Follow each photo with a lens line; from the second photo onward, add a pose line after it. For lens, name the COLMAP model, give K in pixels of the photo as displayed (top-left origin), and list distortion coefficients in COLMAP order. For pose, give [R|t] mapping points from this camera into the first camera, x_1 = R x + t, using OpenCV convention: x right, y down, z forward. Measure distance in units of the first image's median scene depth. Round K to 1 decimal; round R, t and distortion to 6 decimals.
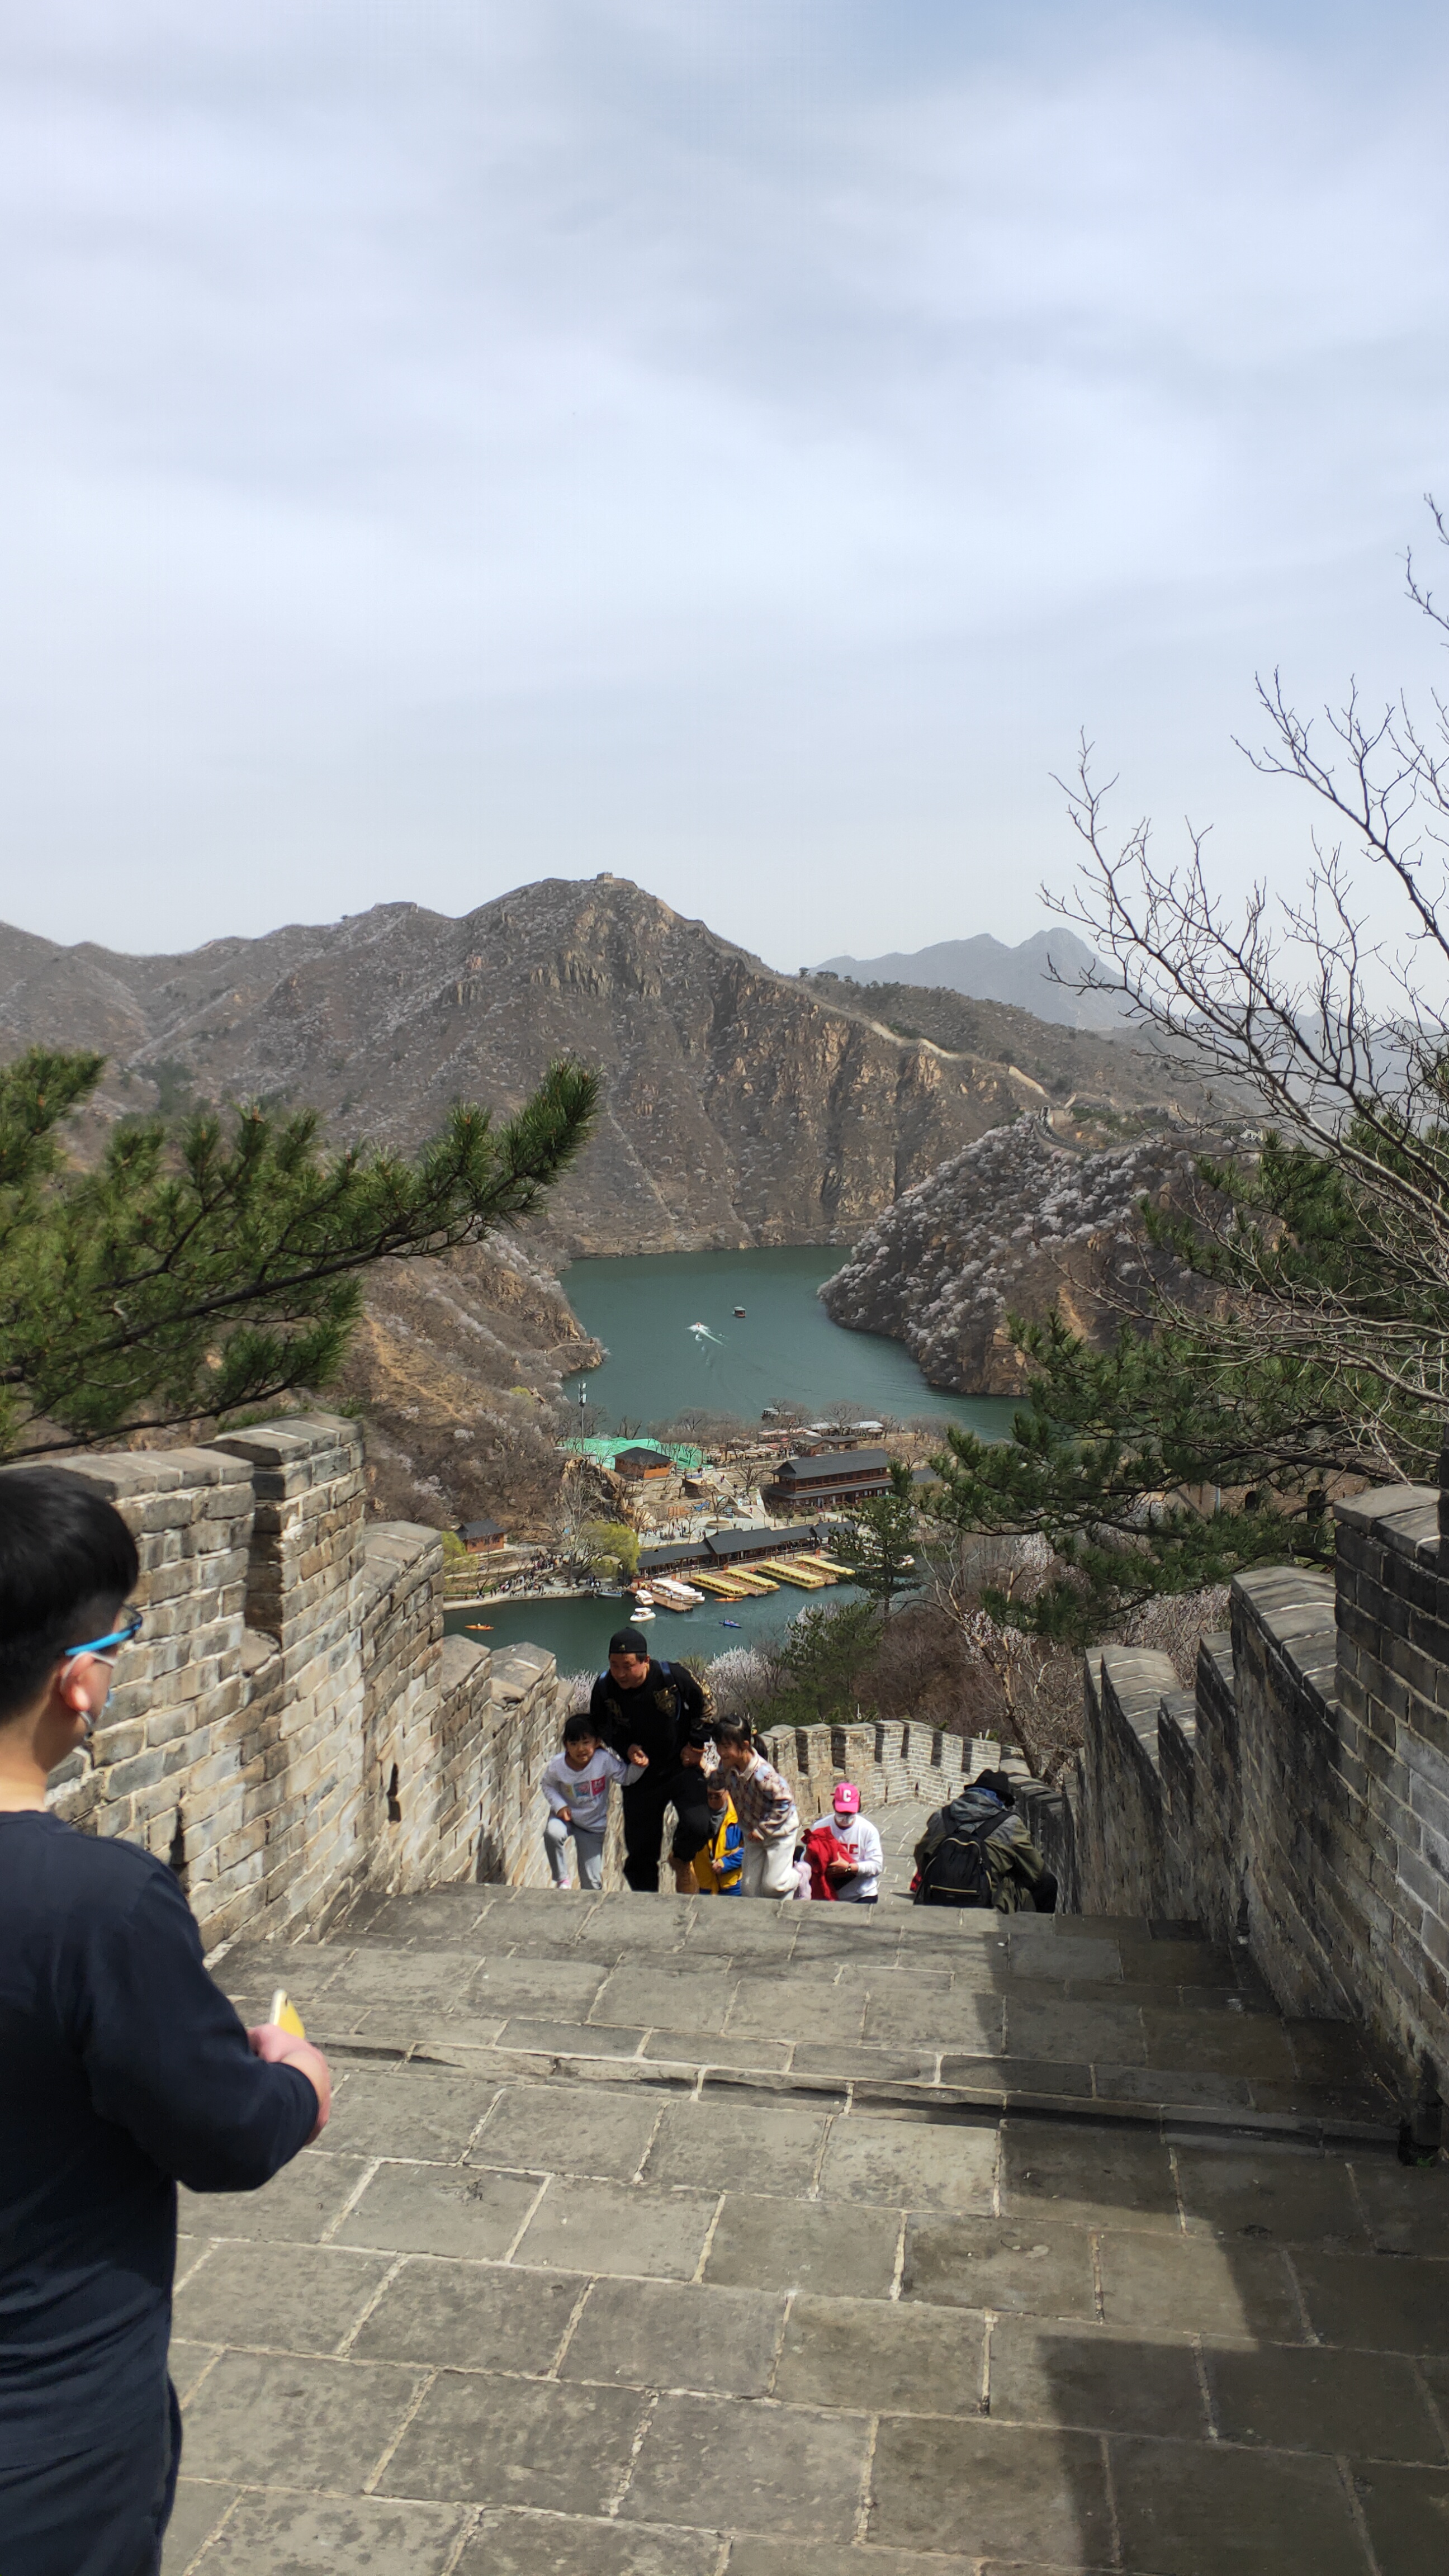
lens RADIAL K [[1897.4, 0, 724.5], [0, 1897.4, 1288.0], [0, 0, 1]] dist [0.086720, -0.000561]
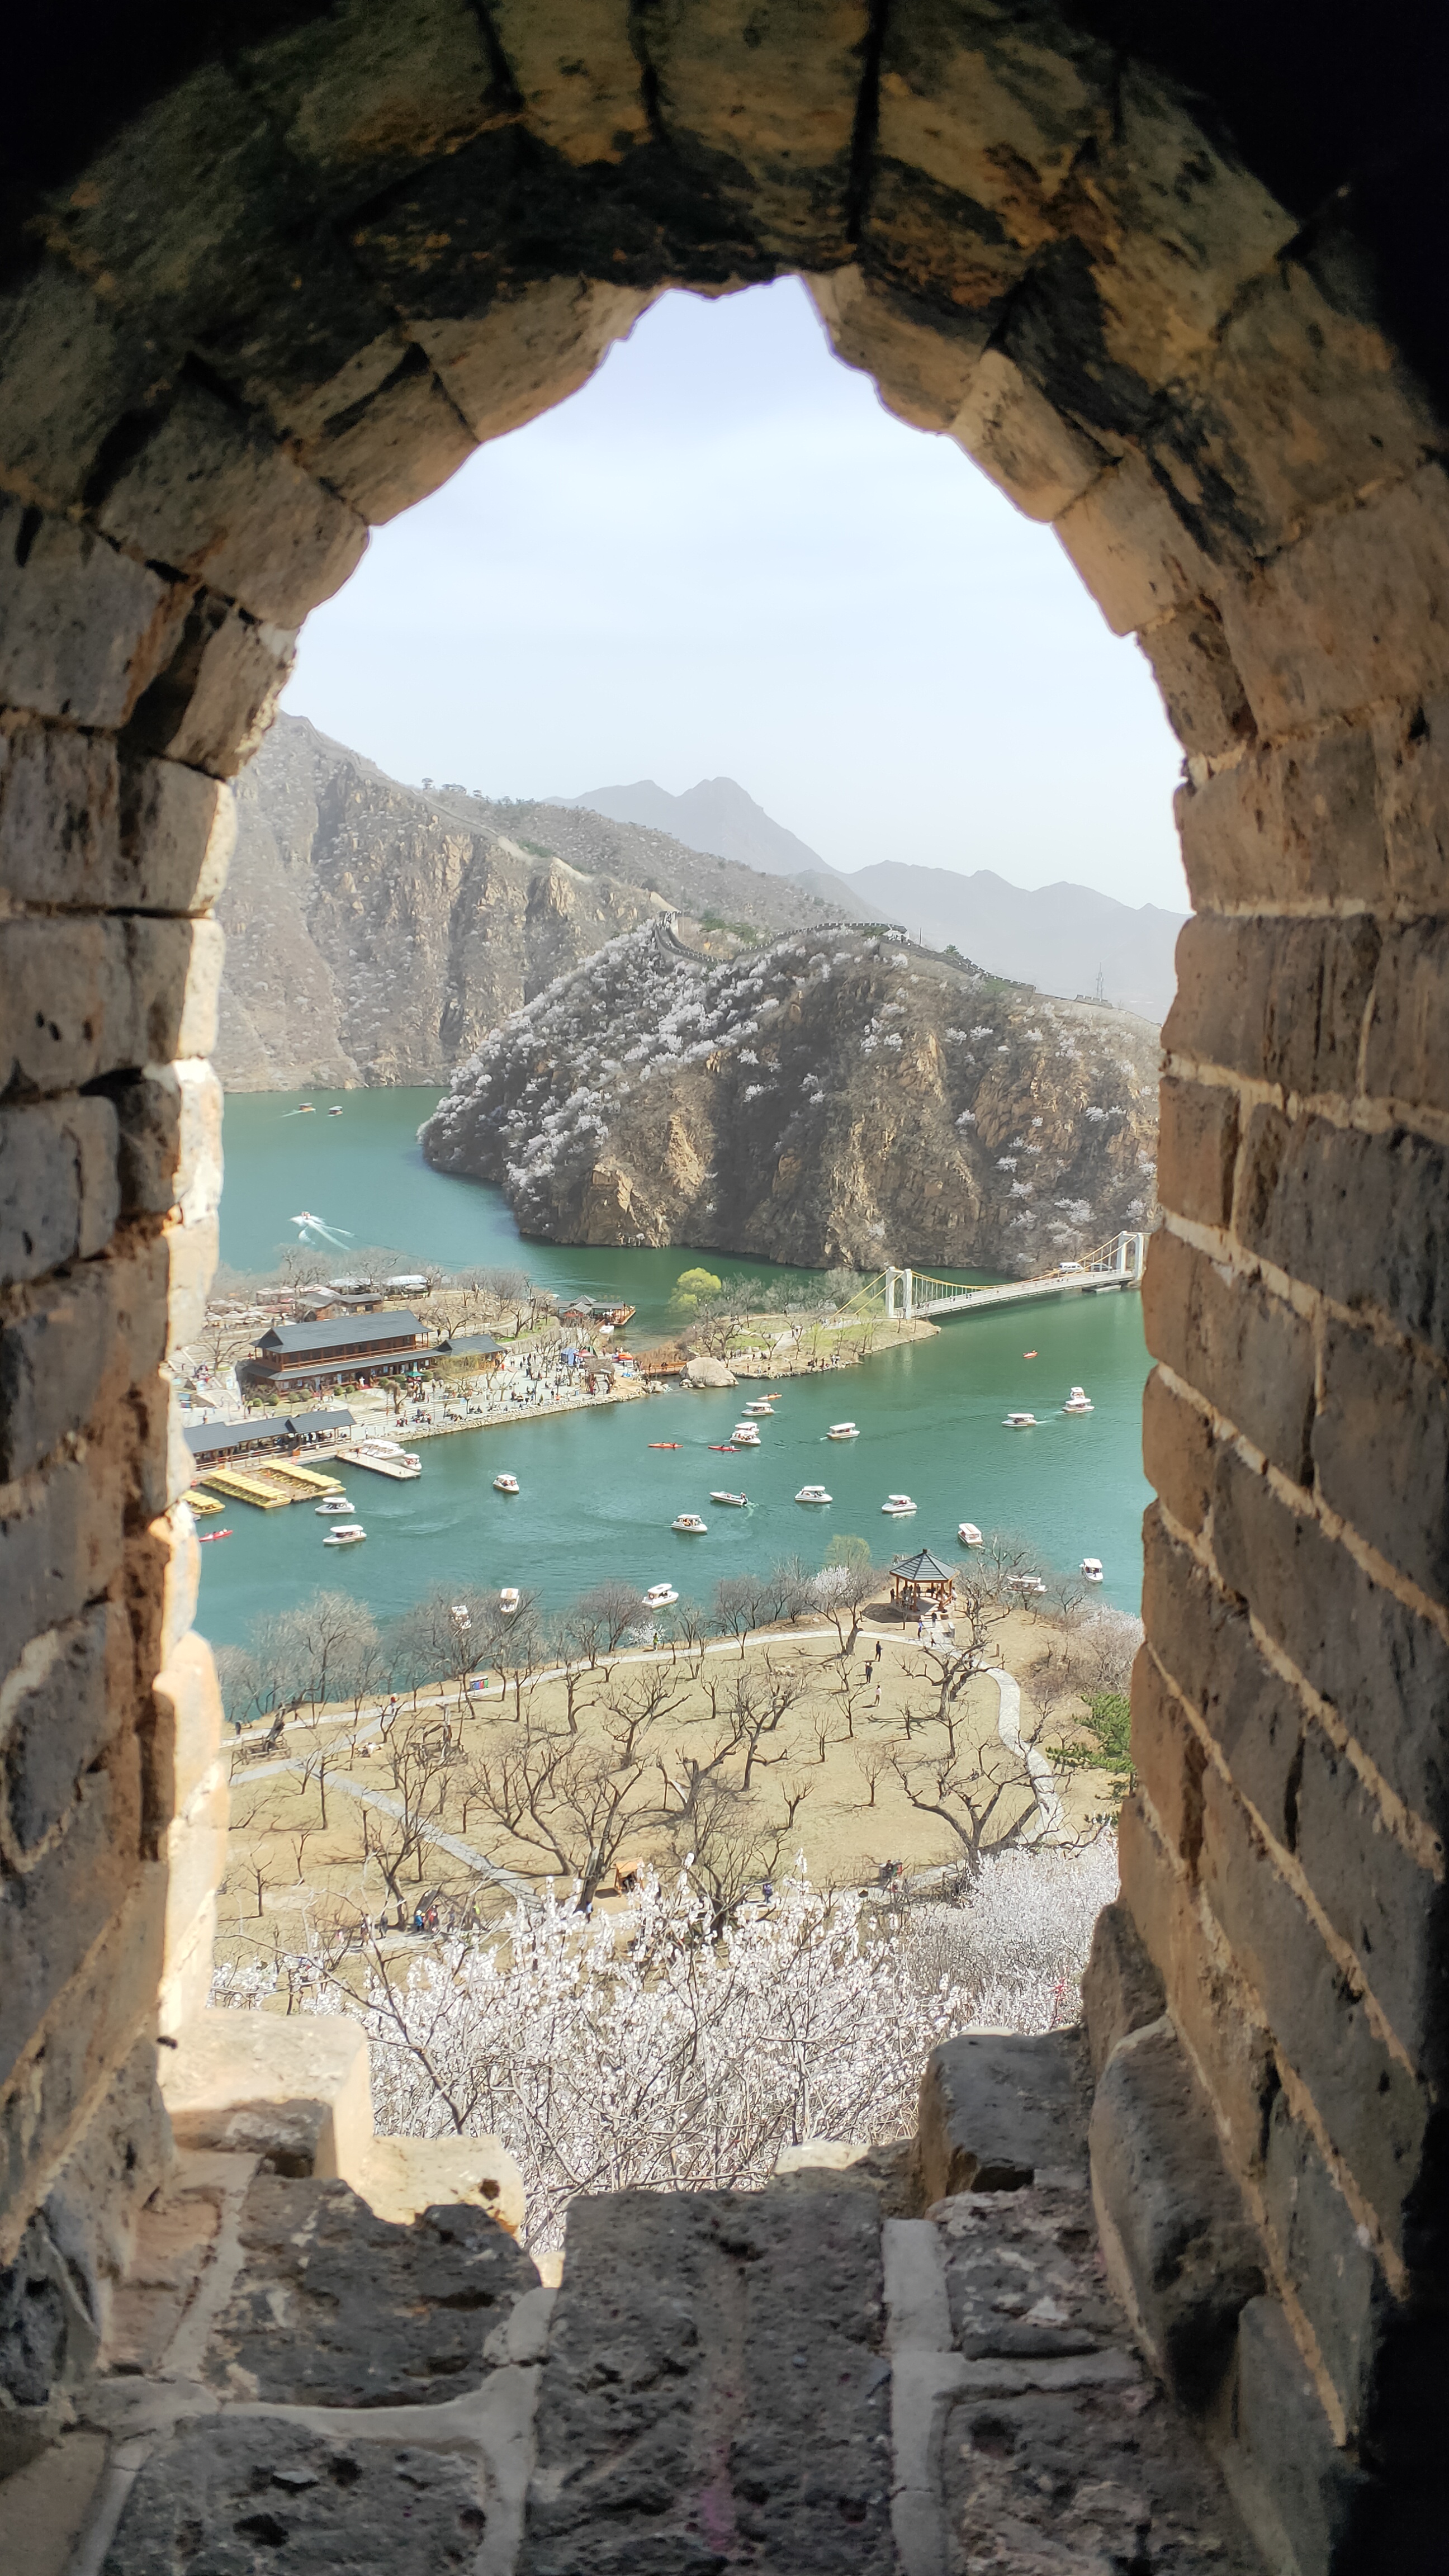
lens RADIAL K [[1897.4, 0, 724.5], [0, 1897.4, 1288.0], [0, 0, 1]] dist [0.086720, -0.000561]
pose [[0.985331, -0.010056, 0.170358, 0.045804], [-0.002149, 0.997452, 0.071307, 0.012905], [-0.170641, -0.070627, 0.982799, 0.141488]]
